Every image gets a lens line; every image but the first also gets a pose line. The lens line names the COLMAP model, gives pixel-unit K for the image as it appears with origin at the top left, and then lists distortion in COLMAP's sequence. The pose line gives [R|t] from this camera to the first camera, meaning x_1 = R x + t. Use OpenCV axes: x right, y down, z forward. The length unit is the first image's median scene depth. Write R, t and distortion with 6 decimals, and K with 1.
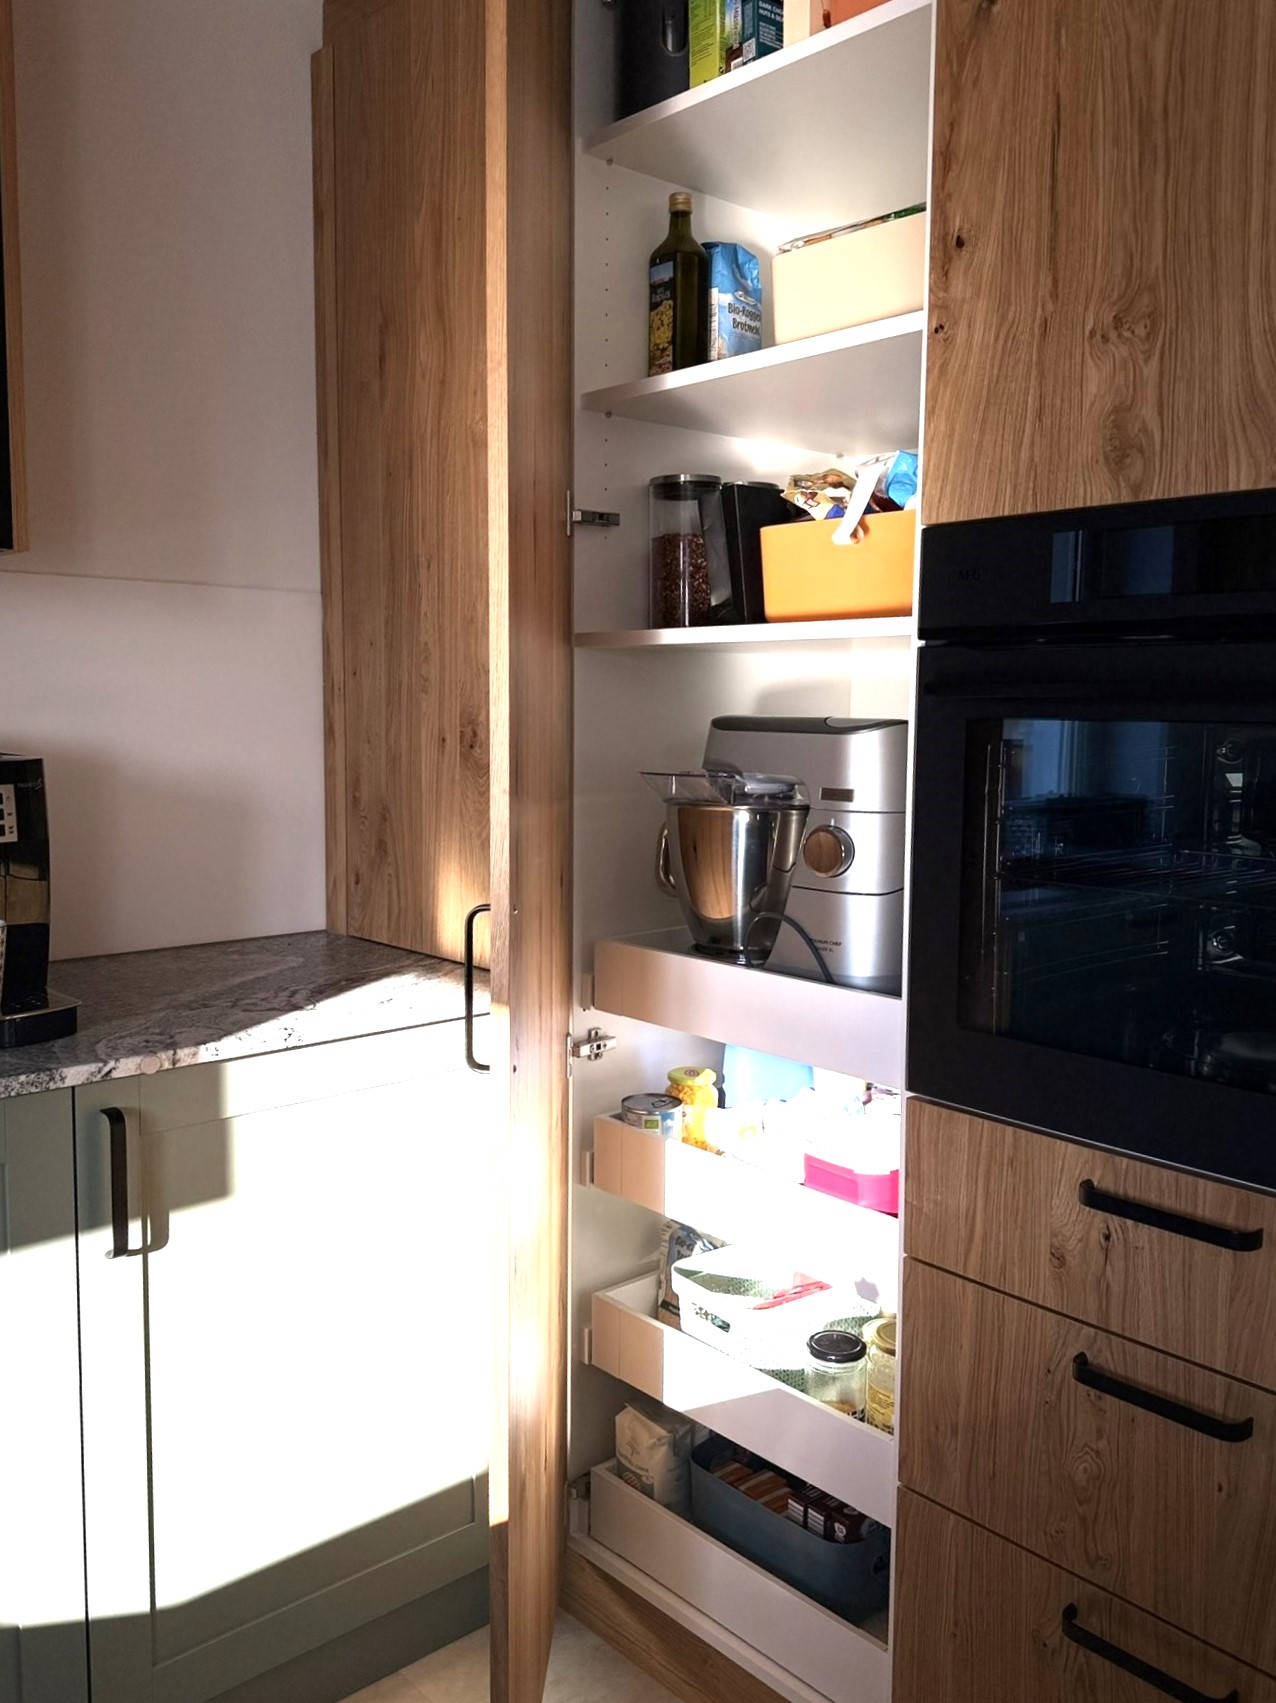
lens RADIAL K [[1408.6, 0, 638.7], [0, 1408.6, 833.5], [0, 0, 1]] dist [0.132626, -0.242290]
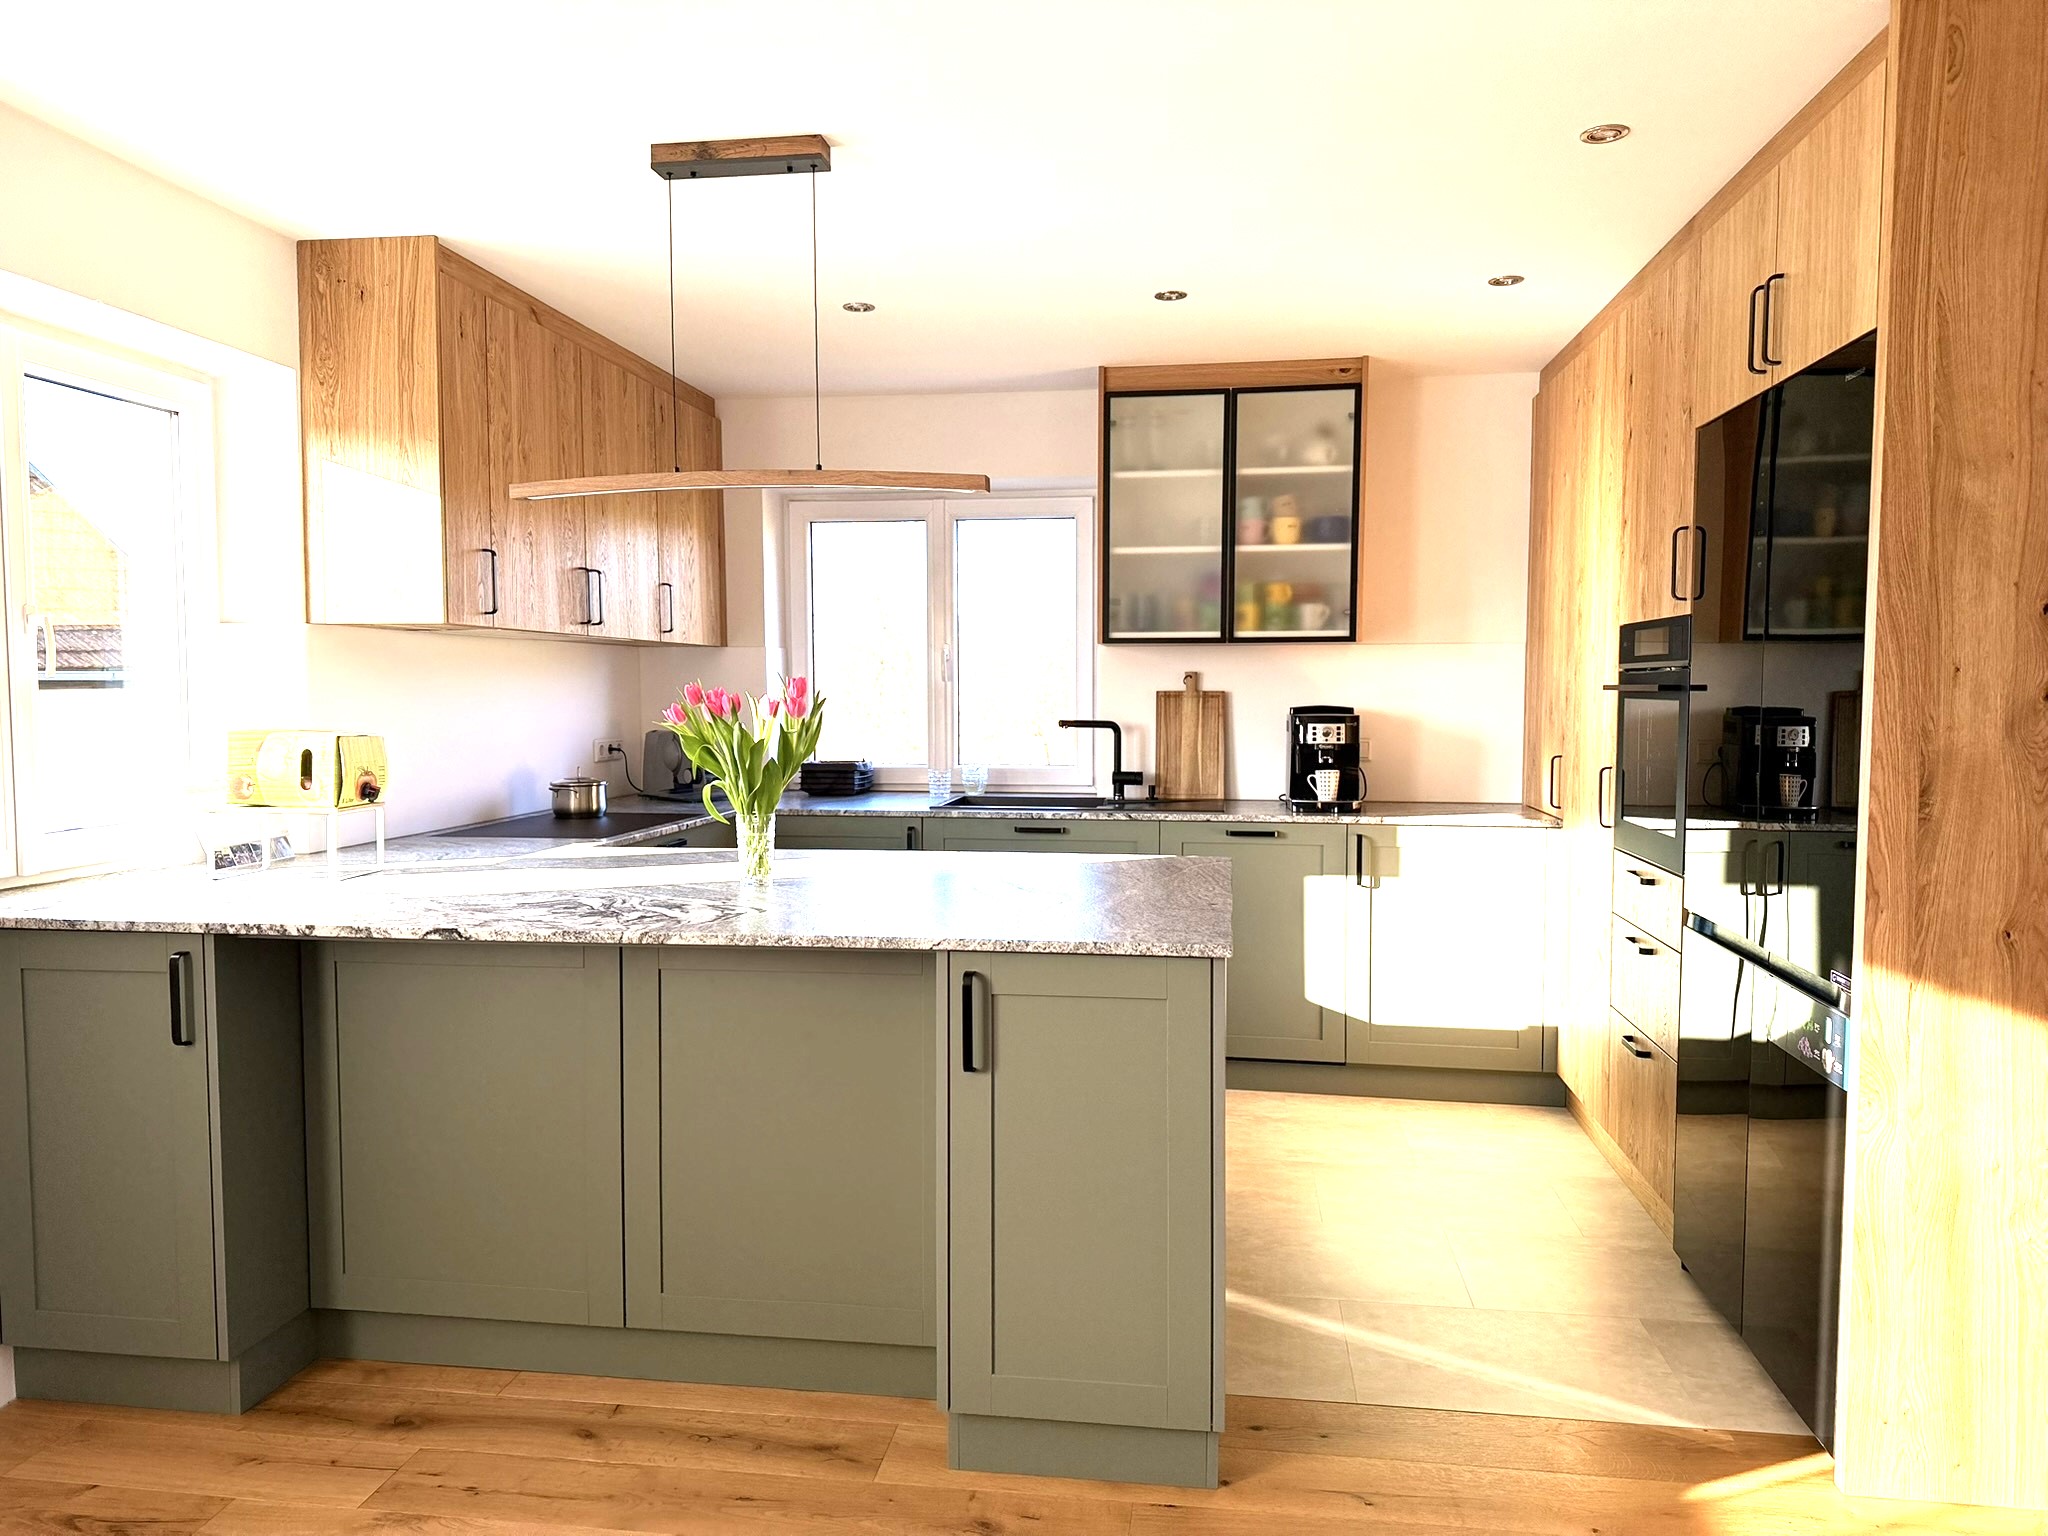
lens RADIAL K [[1418.5, 0, 1022.7], [0, 1418.5, 774.7], [0, 0, 1]] dist [0.138613, -0.171298]
pose [[0.638215, 0.038785, -0.768880, 1.421391], [-0.067191, 0.997725, -0.005443, 0.132358], [0.766920, 0.055136, 0.639370, -1.389930]]
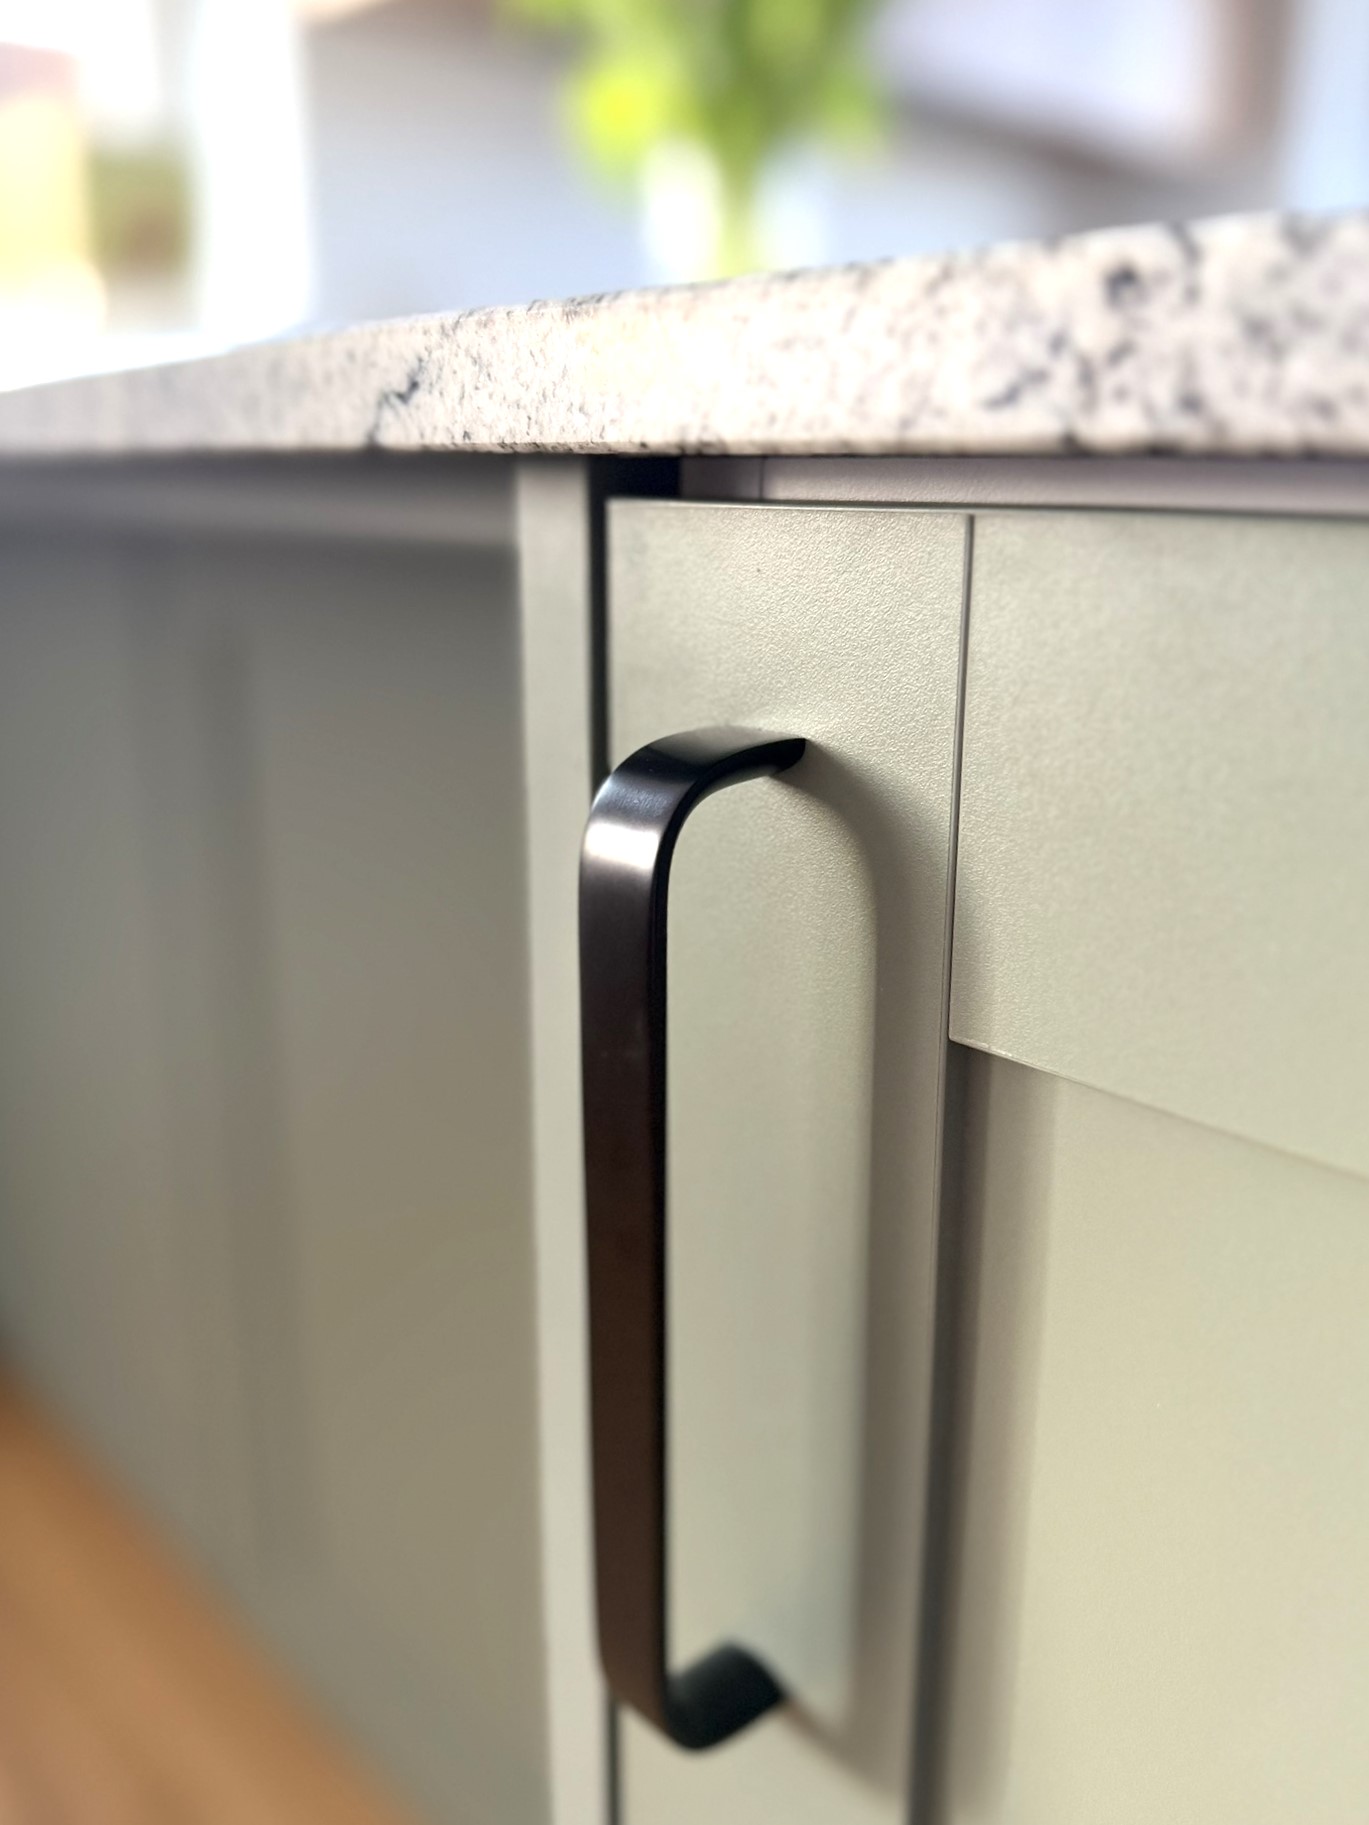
lens RADIAL K [[1502.6, 0, 684.4], [0, 1502.6, 849.9], [0, 0, 1]] dist [0.000333, -0.166182]
pose [[0.023520, 0.244843, -0.969277, 0.367428], [-0.098370, 0.965407, 0.241479, 0.314431], [0.994872, 0.089668, 0.046791, -0.466978]]
